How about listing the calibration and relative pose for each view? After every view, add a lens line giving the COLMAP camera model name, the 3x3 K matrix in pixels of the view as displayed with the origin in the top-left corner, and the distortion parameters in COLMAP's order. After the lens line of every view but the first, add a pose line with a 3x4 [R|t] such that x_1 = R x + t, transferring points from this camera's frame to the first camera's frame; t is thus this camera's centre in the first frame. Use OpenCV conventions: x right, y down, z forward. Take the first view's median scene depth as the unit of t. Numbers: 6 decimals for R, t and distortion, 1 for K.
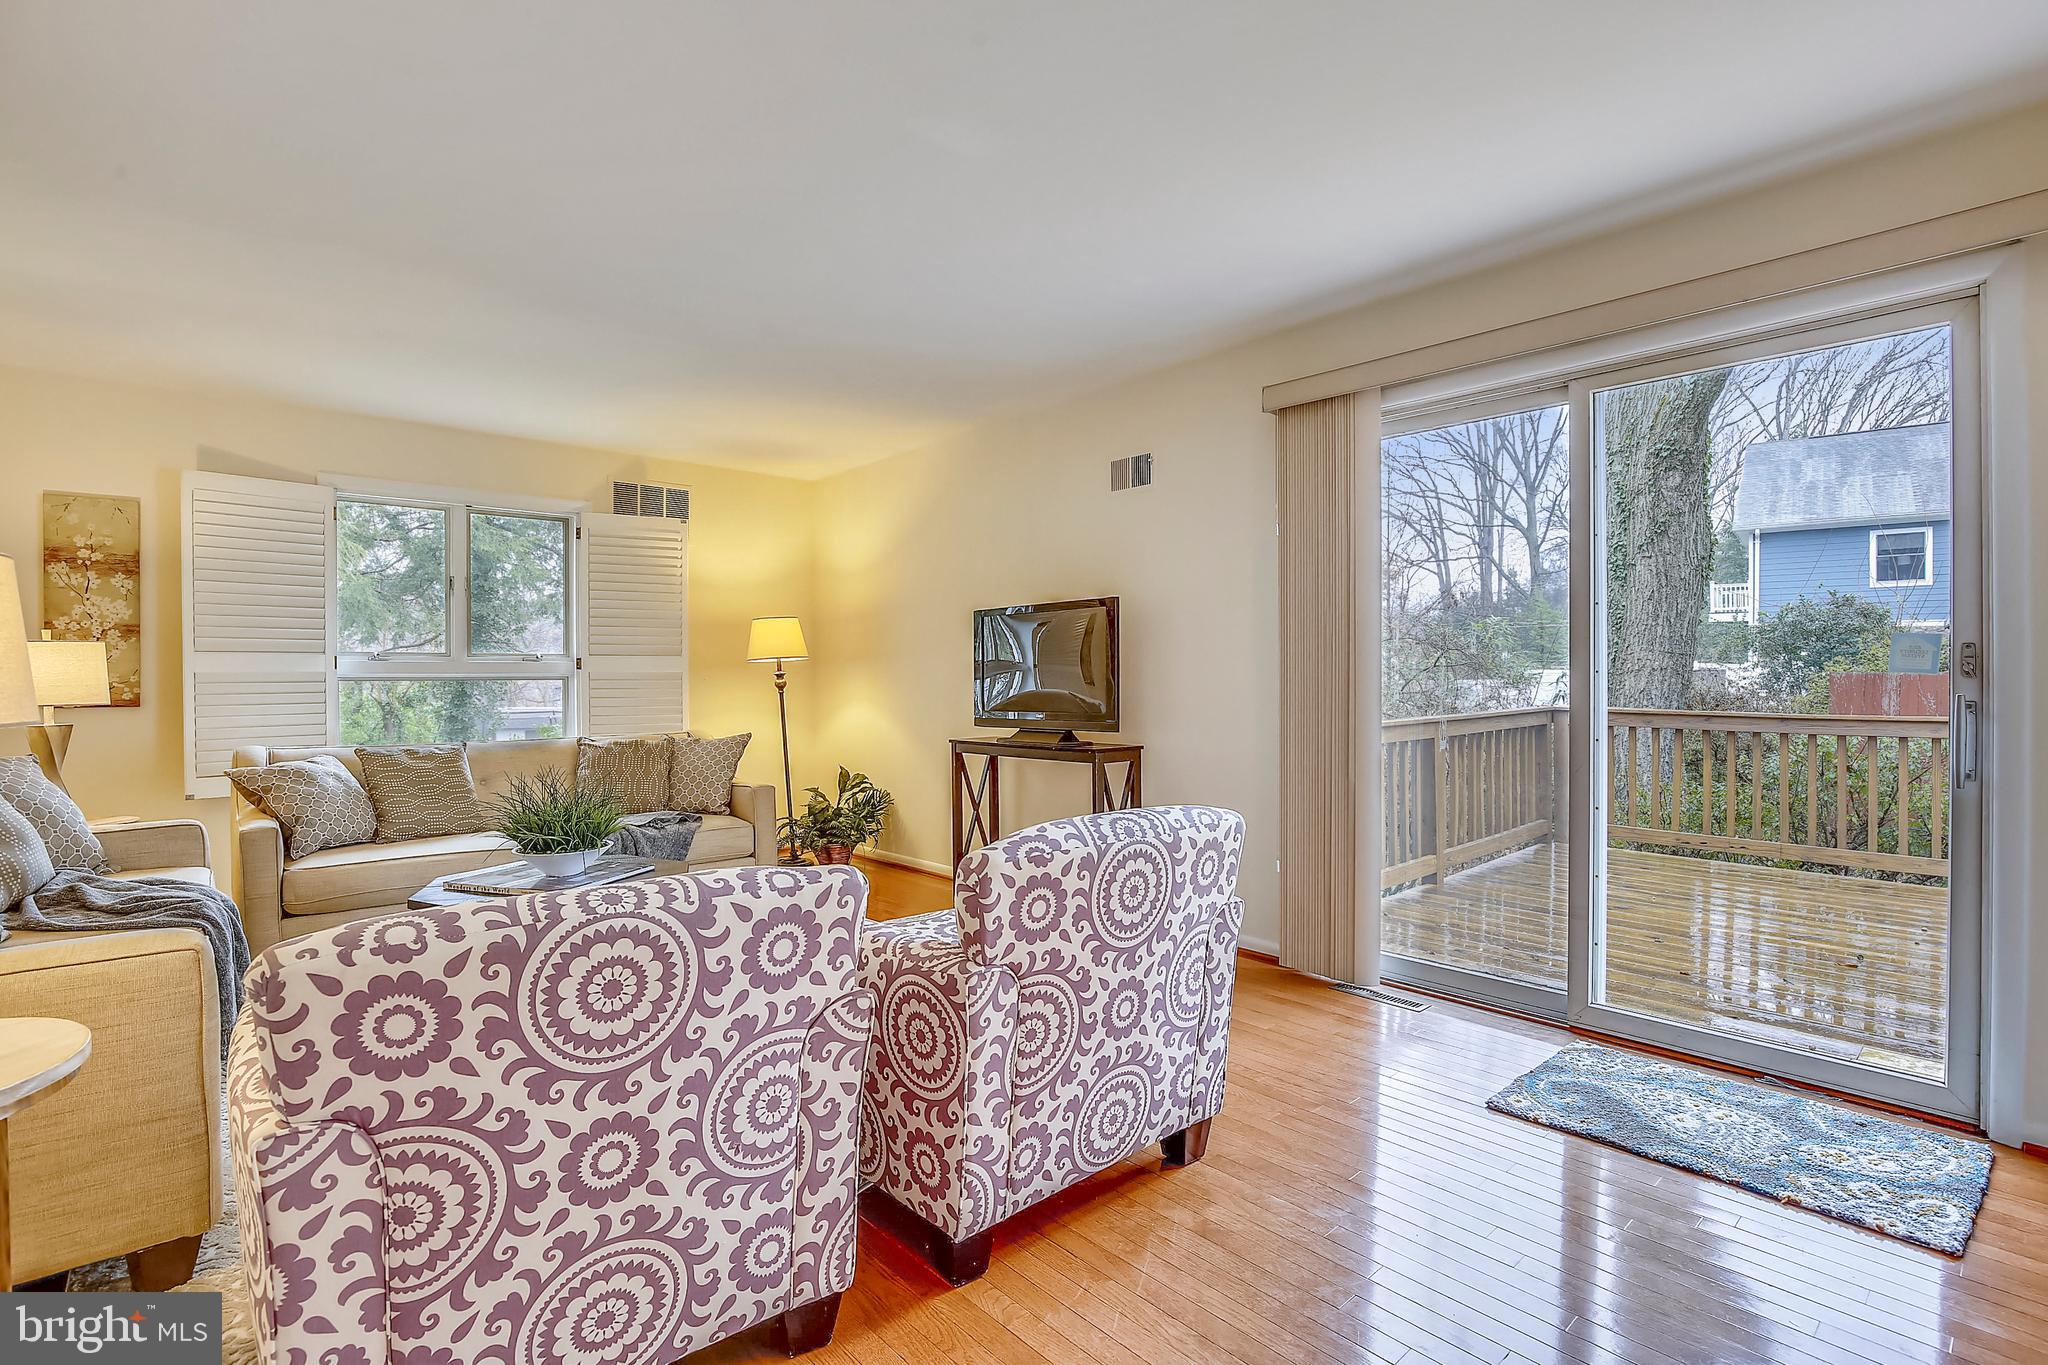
lens RADIAL K [[945.6, 0, 1008.8], [0, 945.6, 681.9], [0, 0, 1]] dist [-0.017424, -0.001220]
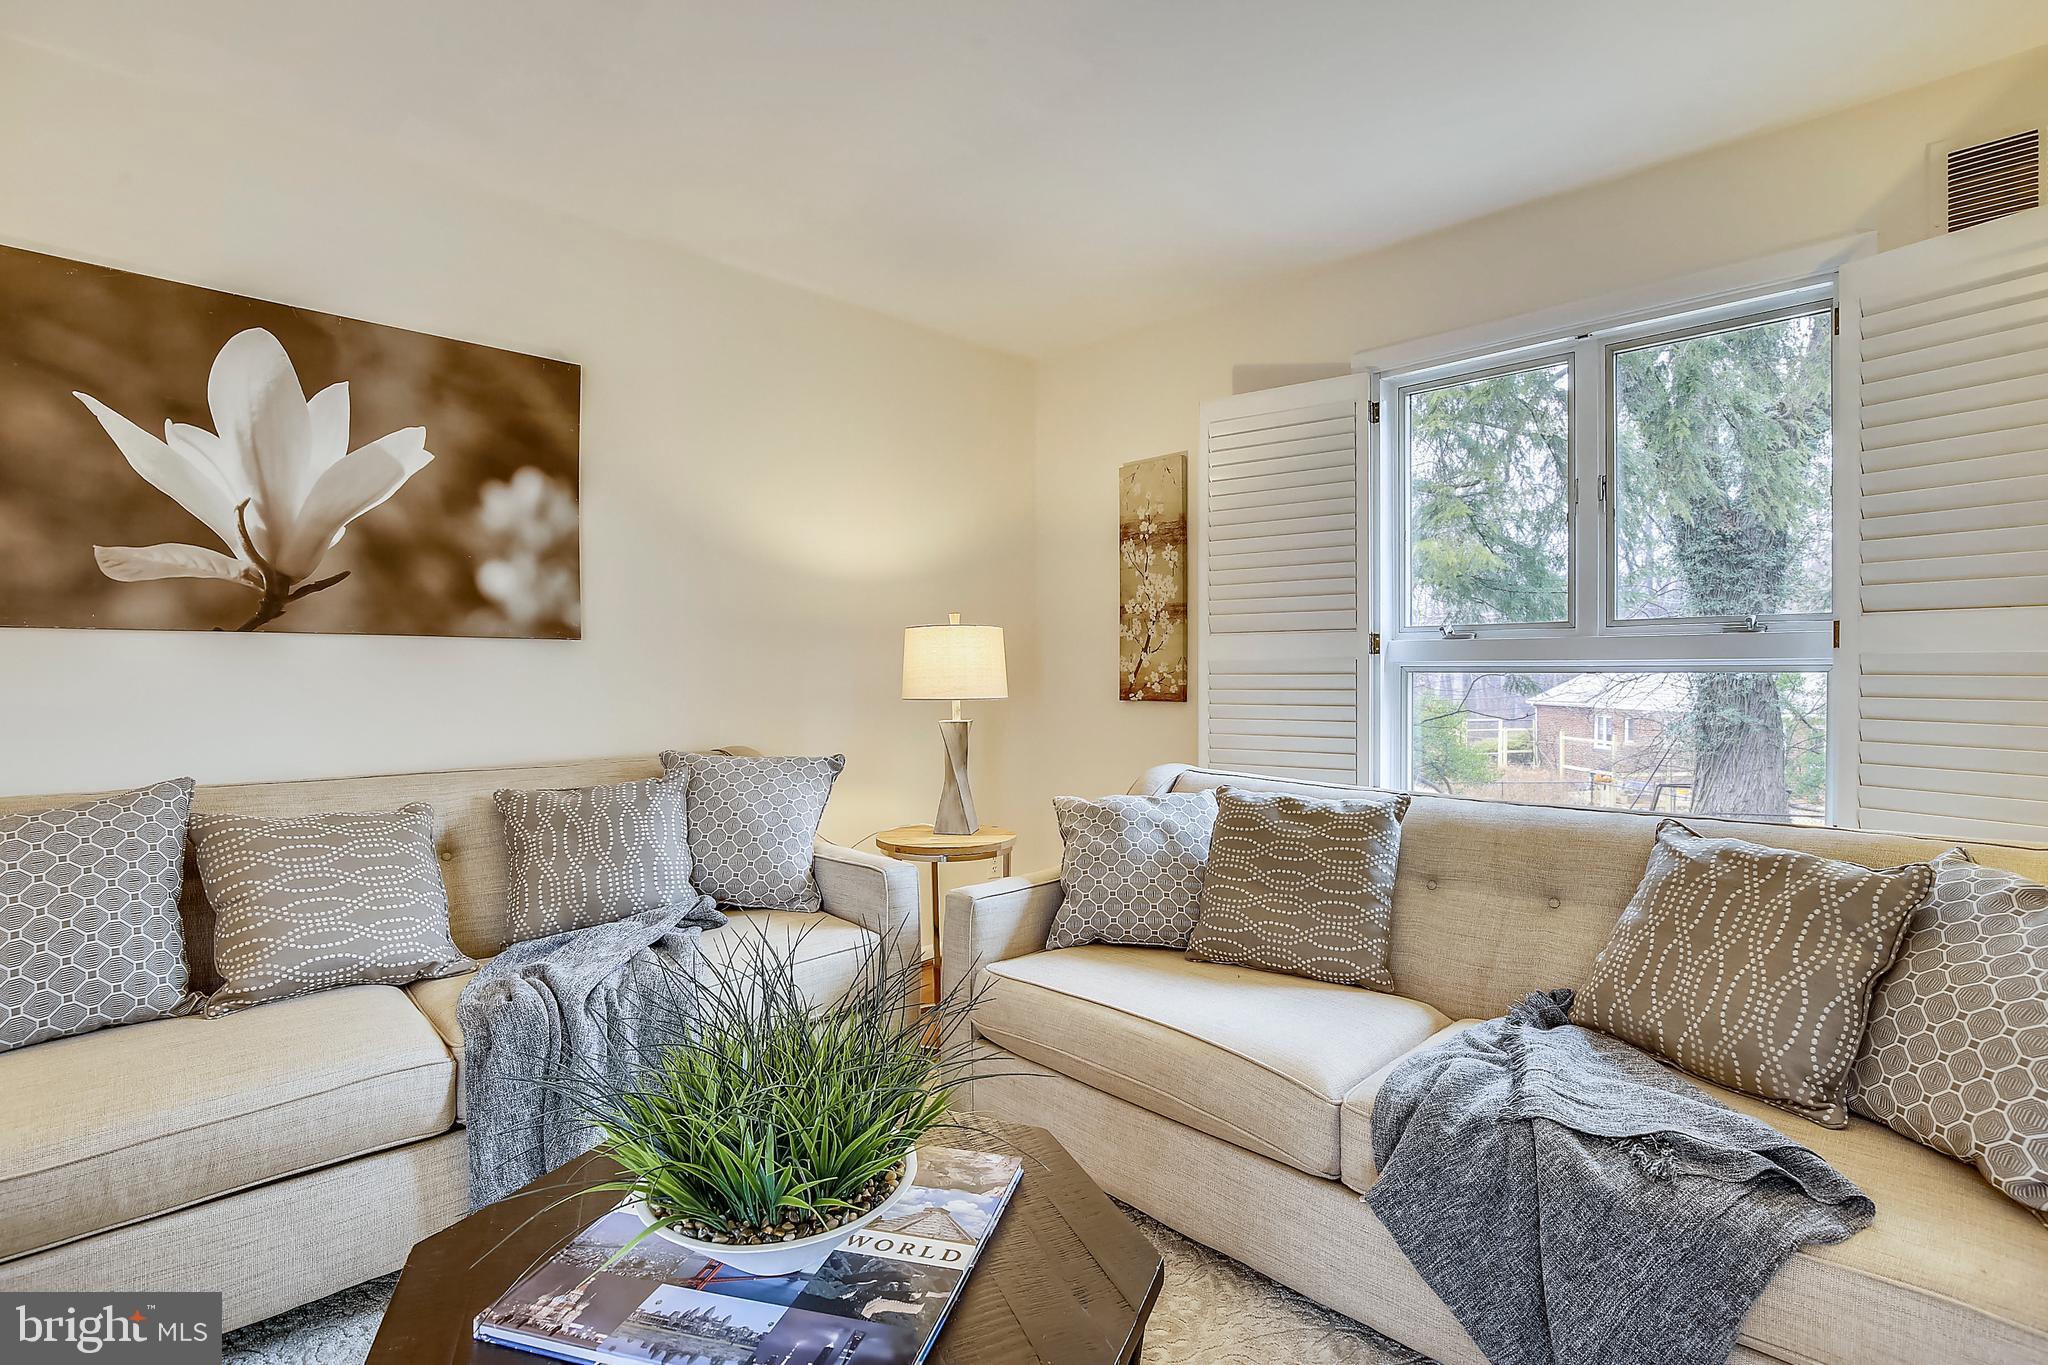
lens RADIAL K [[945.6, 0, 1021.4], [0, 945.6, 685.7], [0, 0, 1]] dist [-0.017424, -0.001220]
pose [[0.085235, 0.019169, -0.996177, -0.105328], [-0.003041, 0.999815, 0.018979, -0.003505], [0.996356, 0.001412, 0.085277, 0.792033]]
